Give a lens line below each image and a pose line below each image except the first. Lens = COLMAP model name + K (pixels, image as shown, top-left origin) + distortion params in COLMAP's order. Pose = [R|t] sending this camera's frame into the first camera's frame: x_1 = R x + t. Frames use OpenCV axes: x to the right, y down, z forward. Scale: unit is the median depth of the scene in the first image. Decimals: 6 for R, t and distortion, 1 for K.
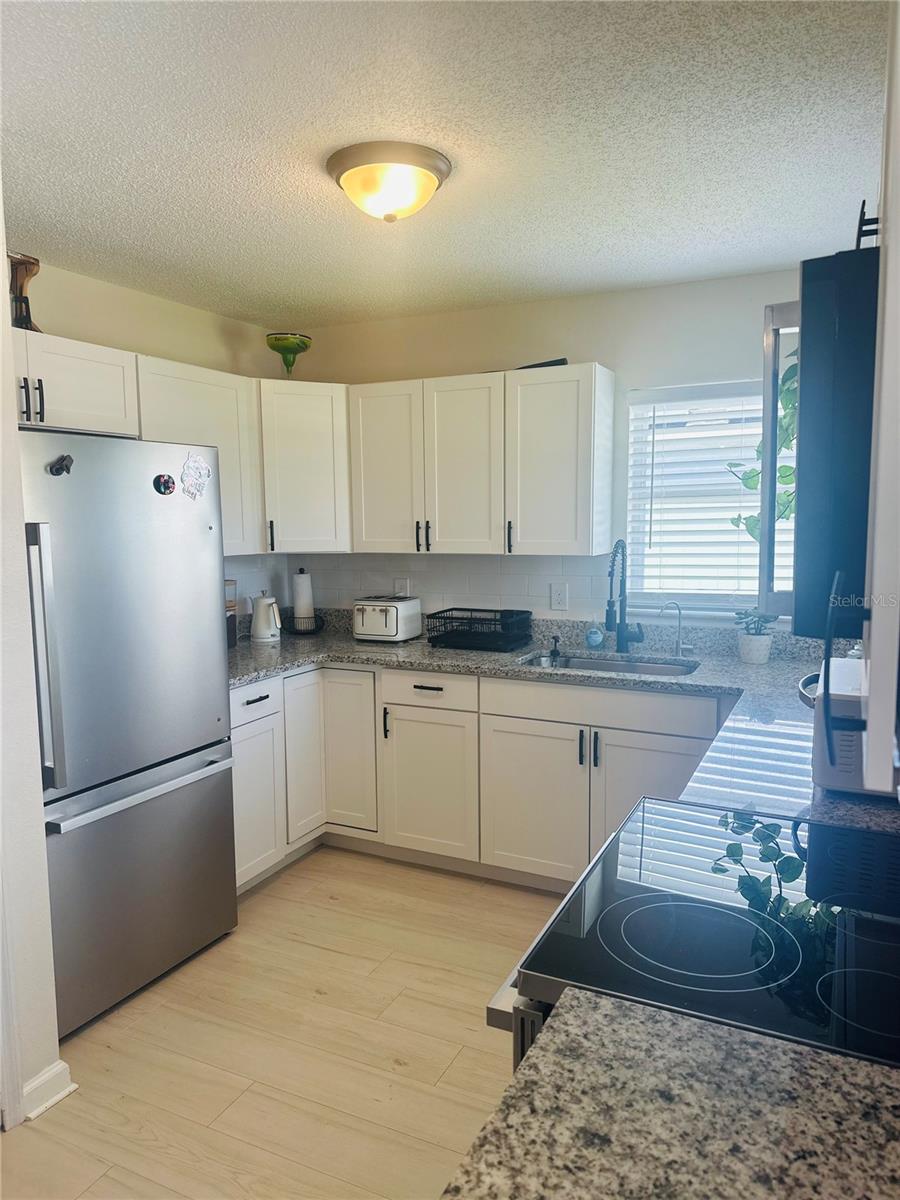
lens RADIAL K [[832.5, 0, 448.8], [0, 832.5, 605.5], [0, 0, 1]] dist [0.073193, -0.022887]
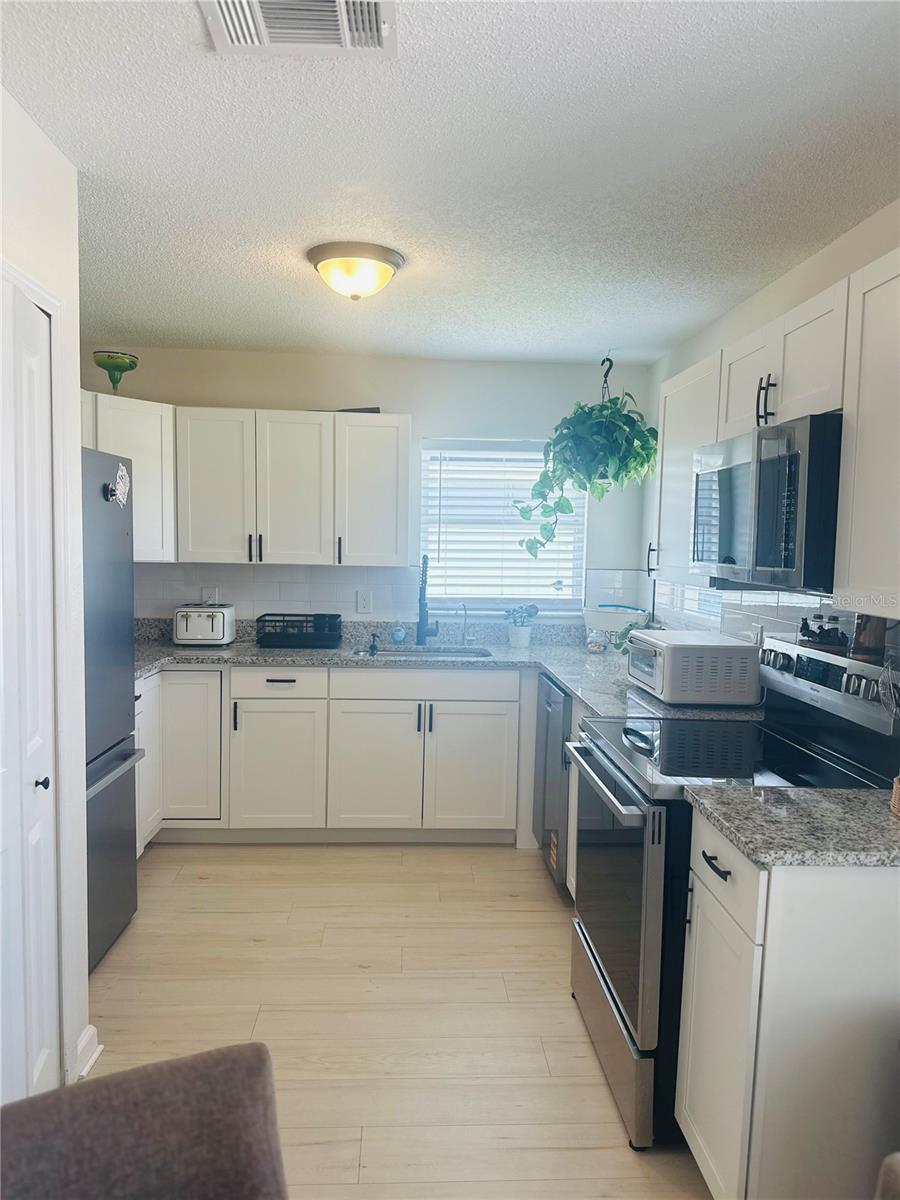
lens RADIAL K [[832.5, 0, 446.4], [0, 832.5, 596.2], [0, 0, 1]] dist [0.073193, -0.022887]
pose [[0.872540, -0.003629, 0.488529, -0.368816], [0.023944, 0.999088, -0.035345, 0.028063], [-0.487956, 0.042538, 0.871831, -0.107752]]
